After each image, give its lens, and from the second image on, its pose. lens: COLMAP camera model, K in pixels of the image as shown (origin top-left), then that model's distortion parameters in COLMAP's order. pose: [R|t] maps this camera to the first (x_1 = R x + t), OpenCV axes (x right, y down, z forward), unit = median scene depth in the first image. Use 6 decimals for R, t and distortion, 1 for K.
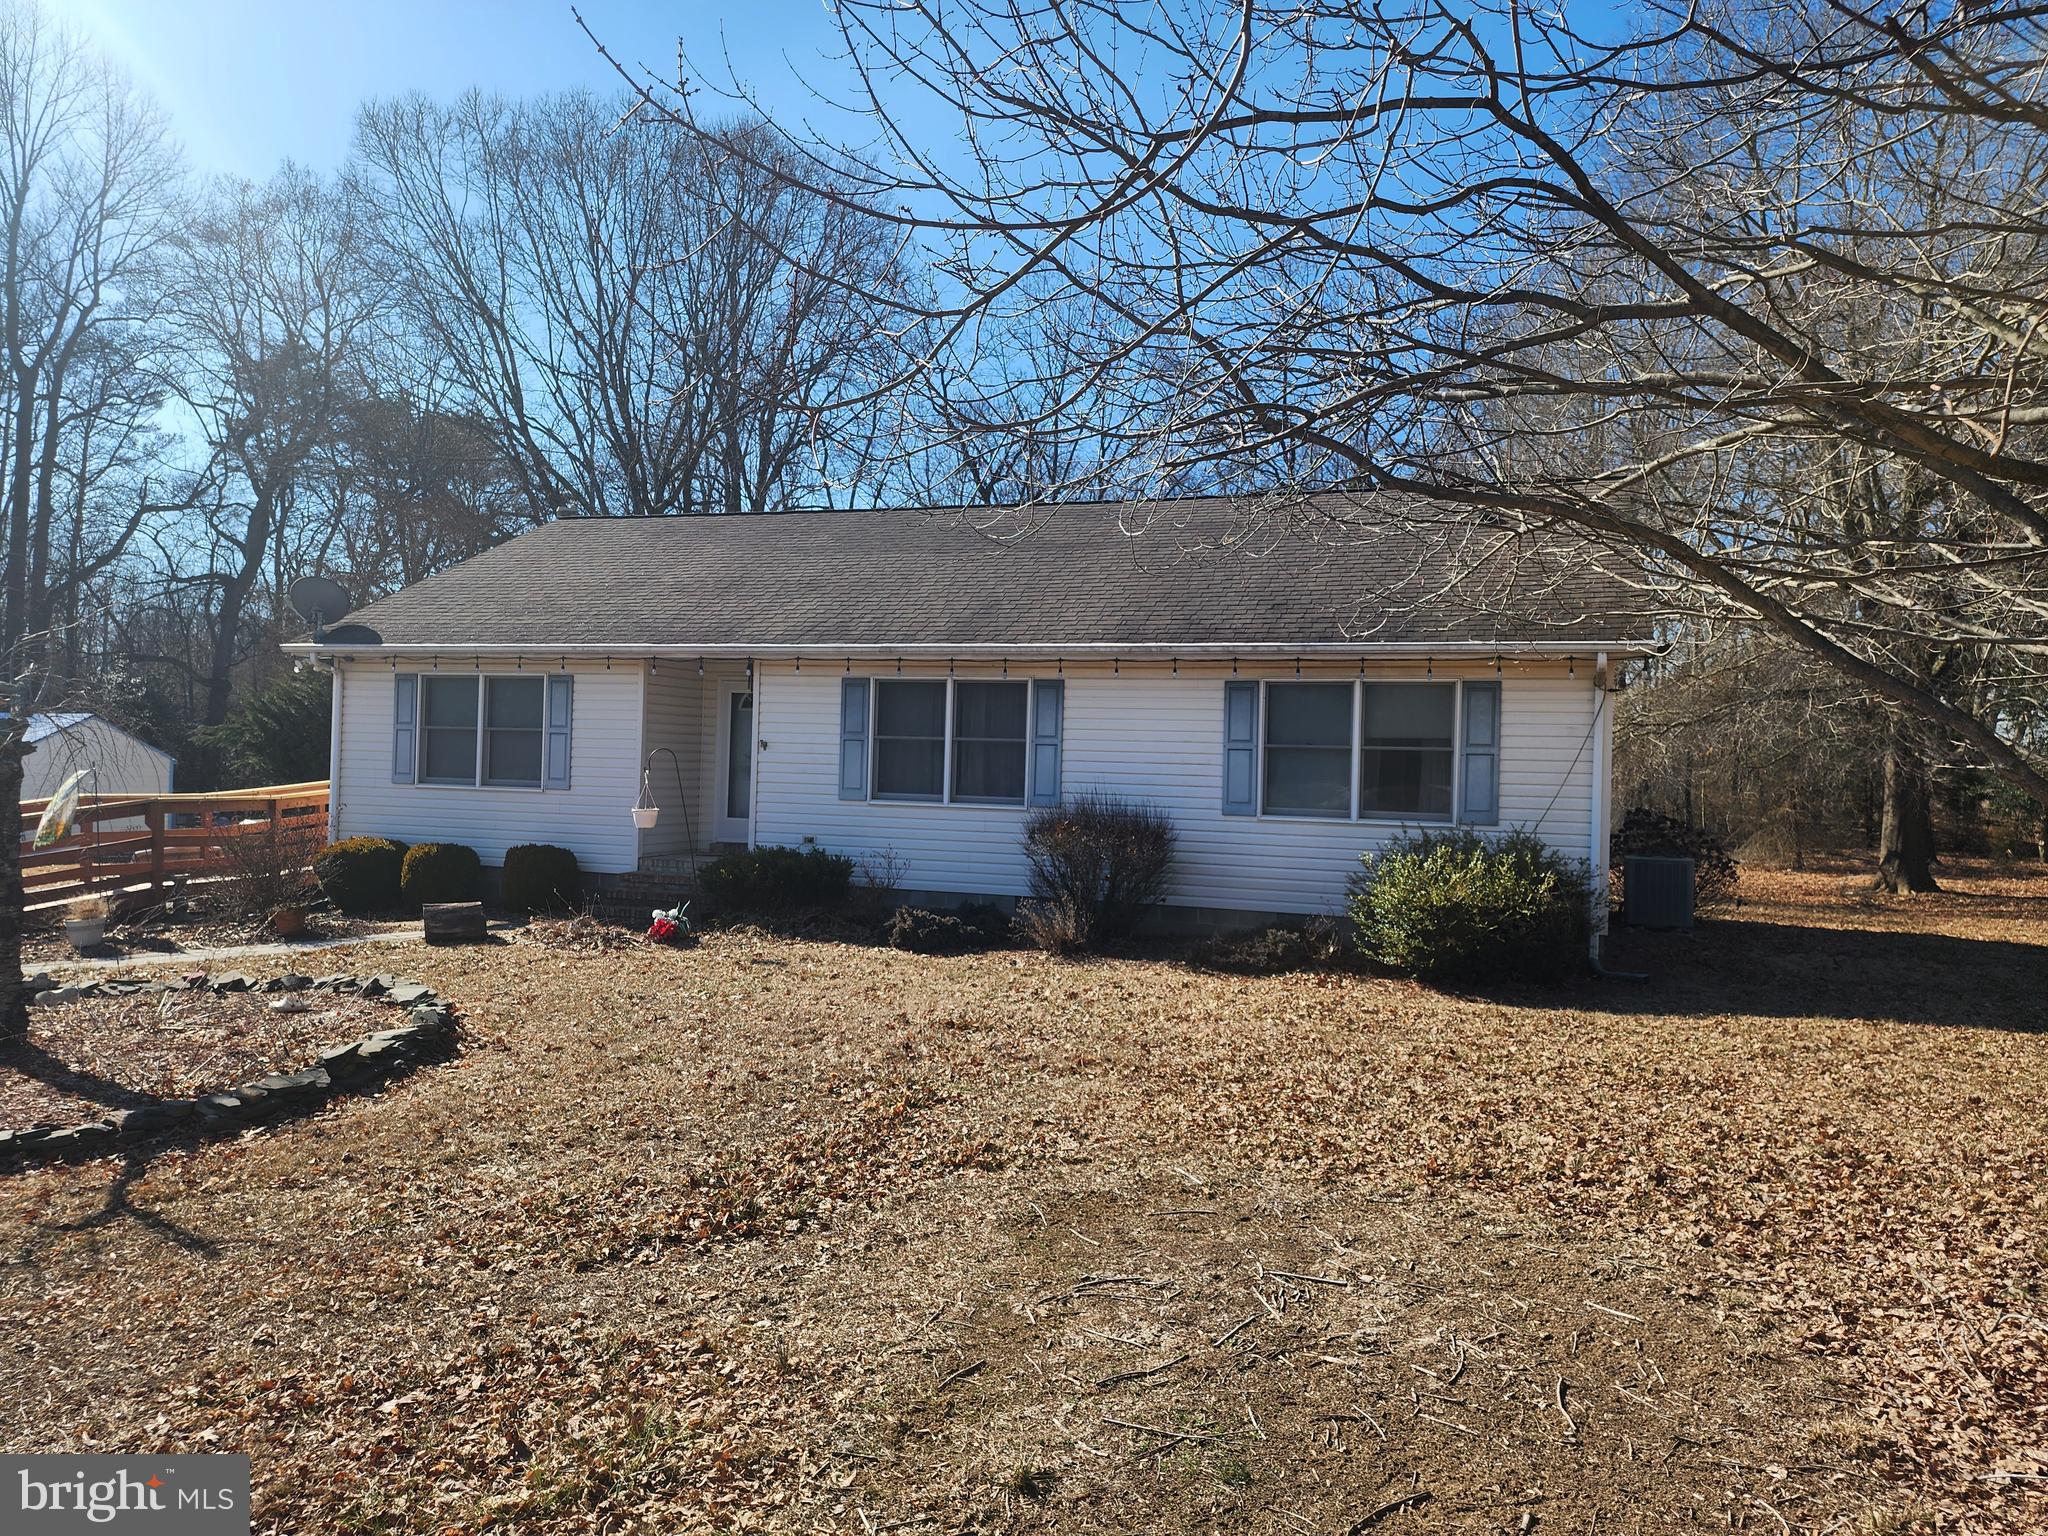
lens RADIAL K [[1381.7, 0, 1011.8], [0, 1381.7, 761.9], [0, 0, 1]] dist [0.041004, -0.007654]
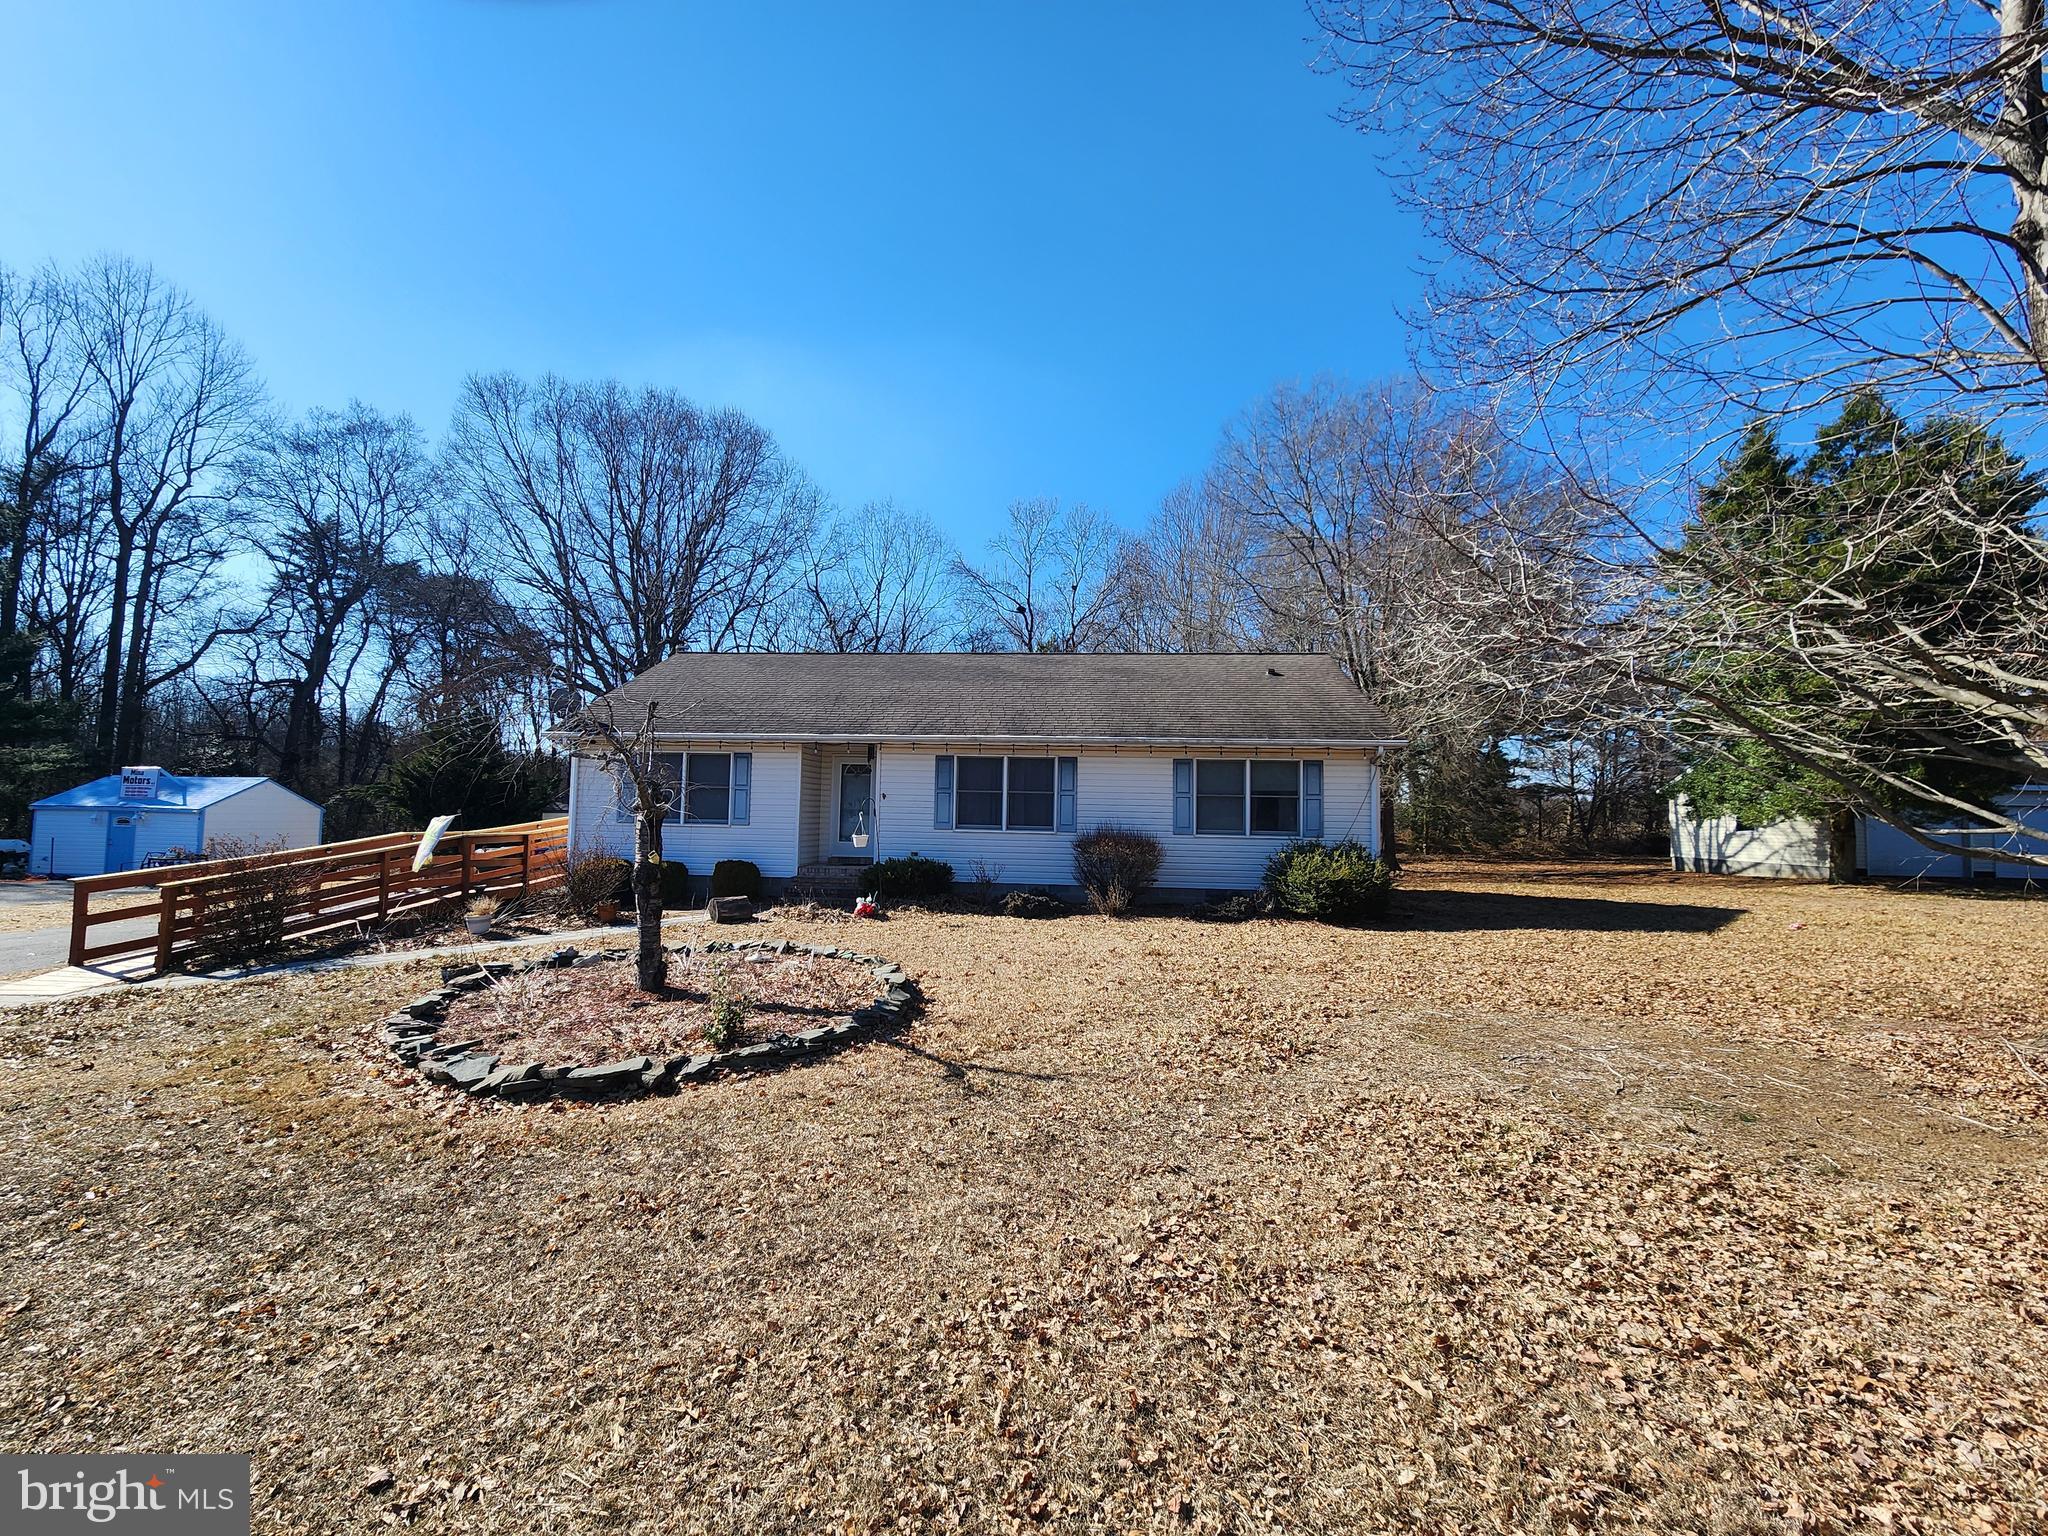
lens RADIAL K [[845.7, 0, 1015.4], [0, 845.7, 758.1], [0, 0, 1]] dist [0.004329, 0.000681]
pose [[0.967856, 0.009545, 0.251324, -0.290899], [0.006289, 0.998049, -0.062121, 0.006060], [-0.251427, 0.061705, 0.965907, -0.003875]]
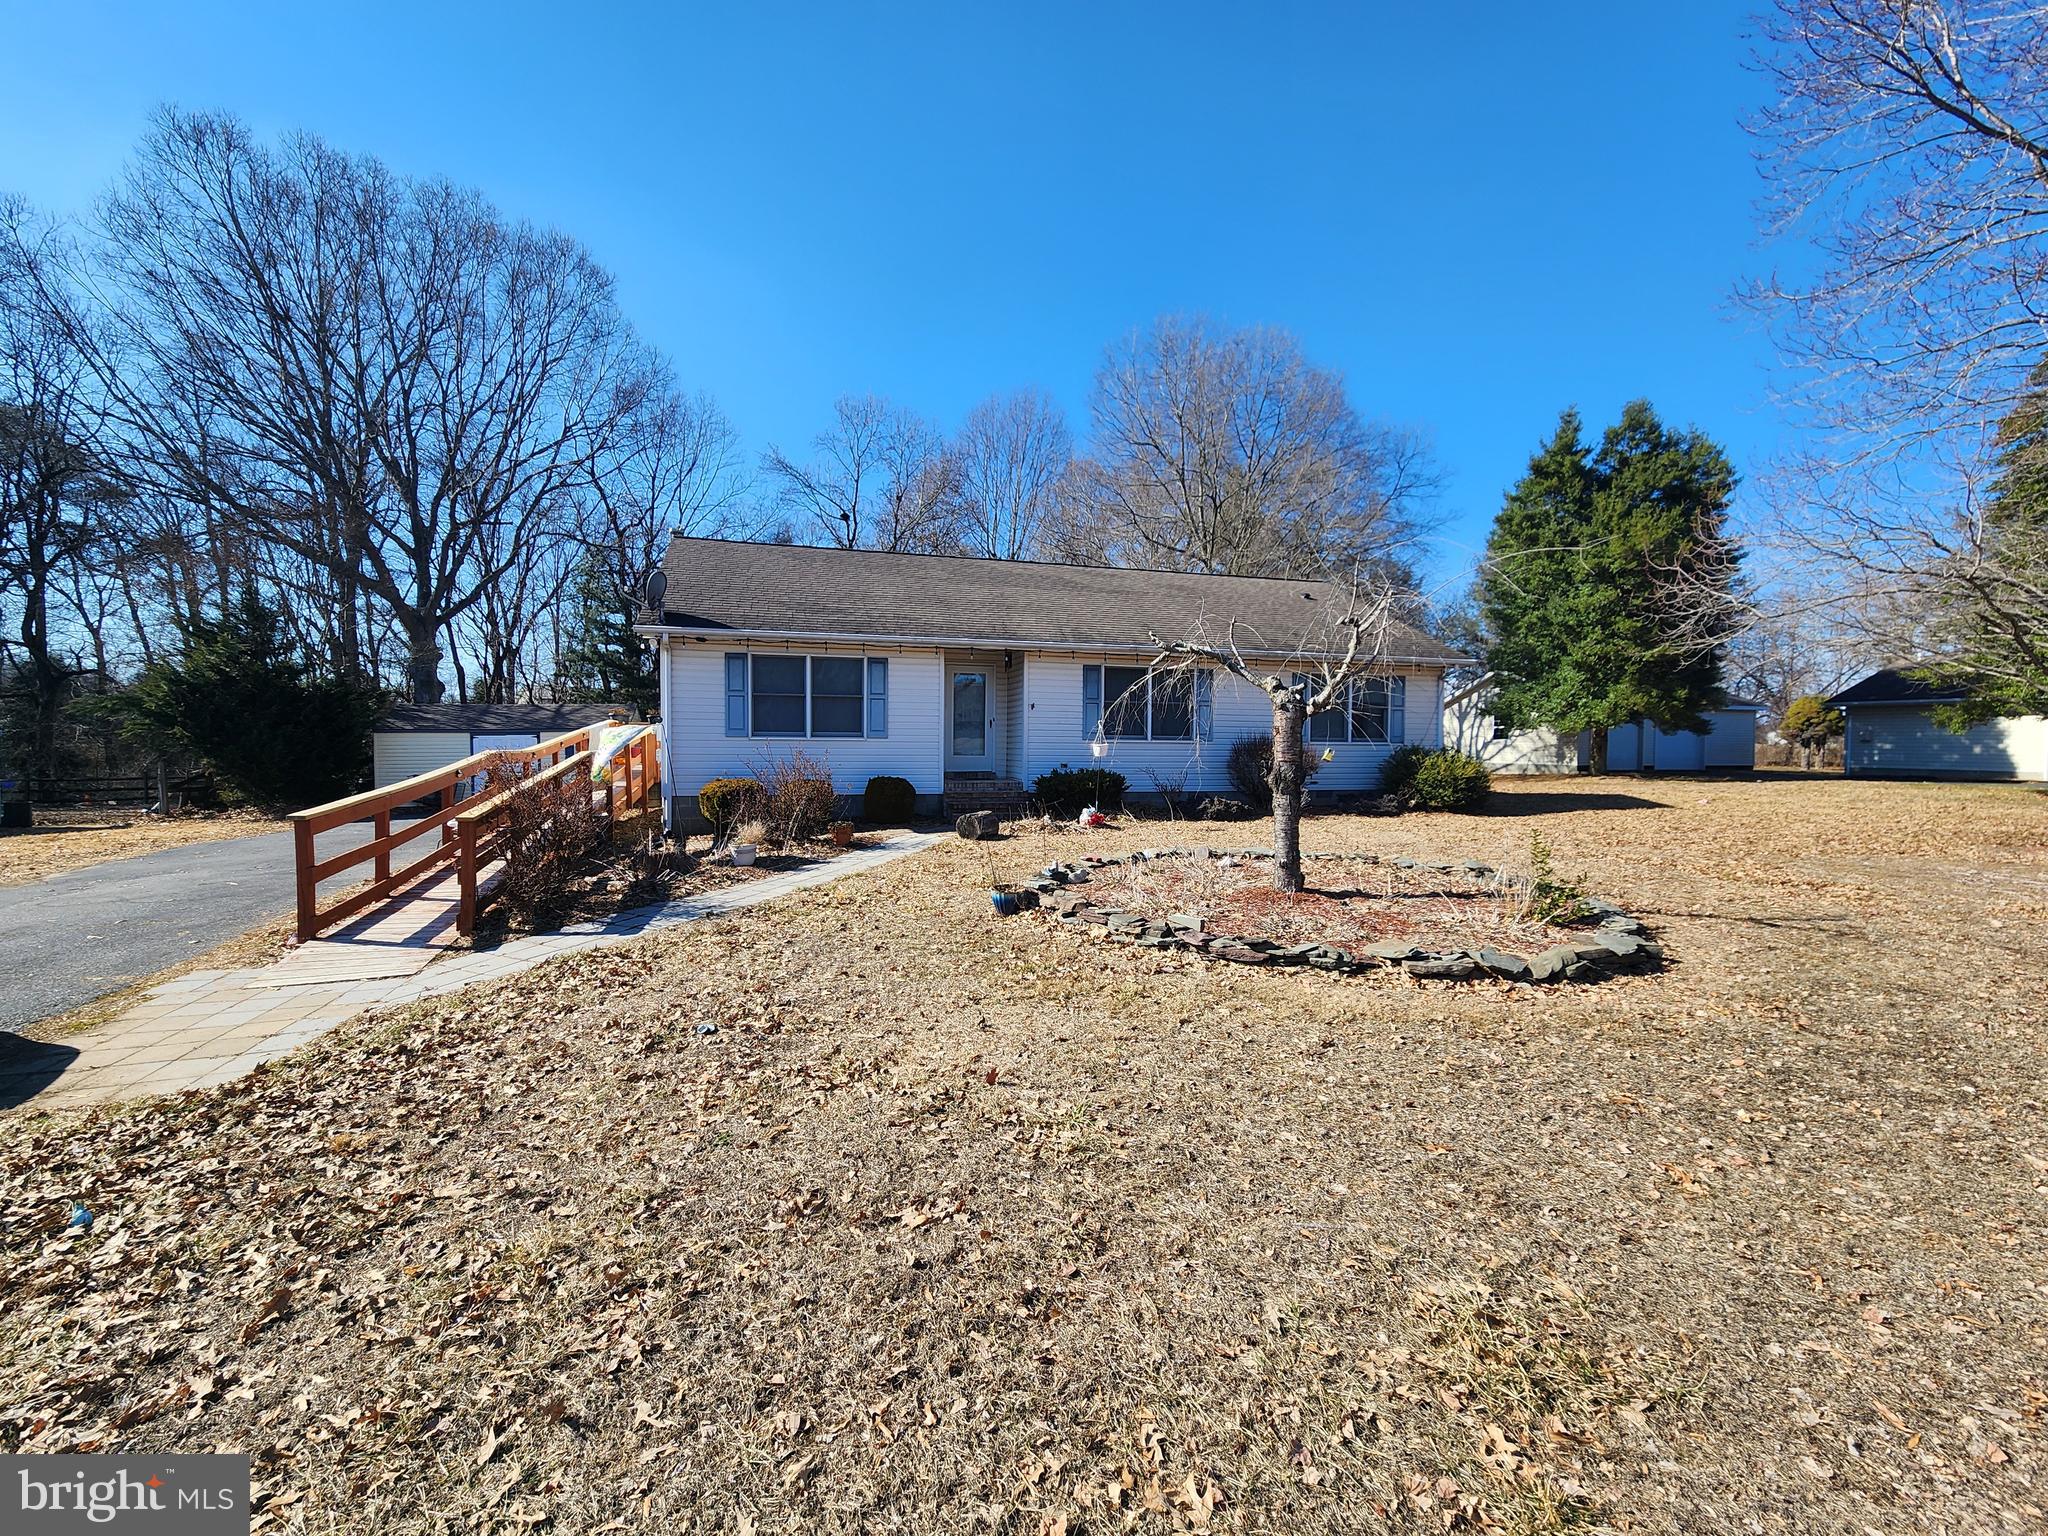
lens RADIAL K [[845.7, 0, 1031.7], [0, 845.7, 756.9], [0, 0, 1]] dist [0.004329, 0.000681]
pose [[0.813431, -0.029373, 0.580919, -0.762206], [0.013404, 0.999405, 0.031765, 0.015084], [-0.581507, -0.018052, 0.813341, 0.224505]]
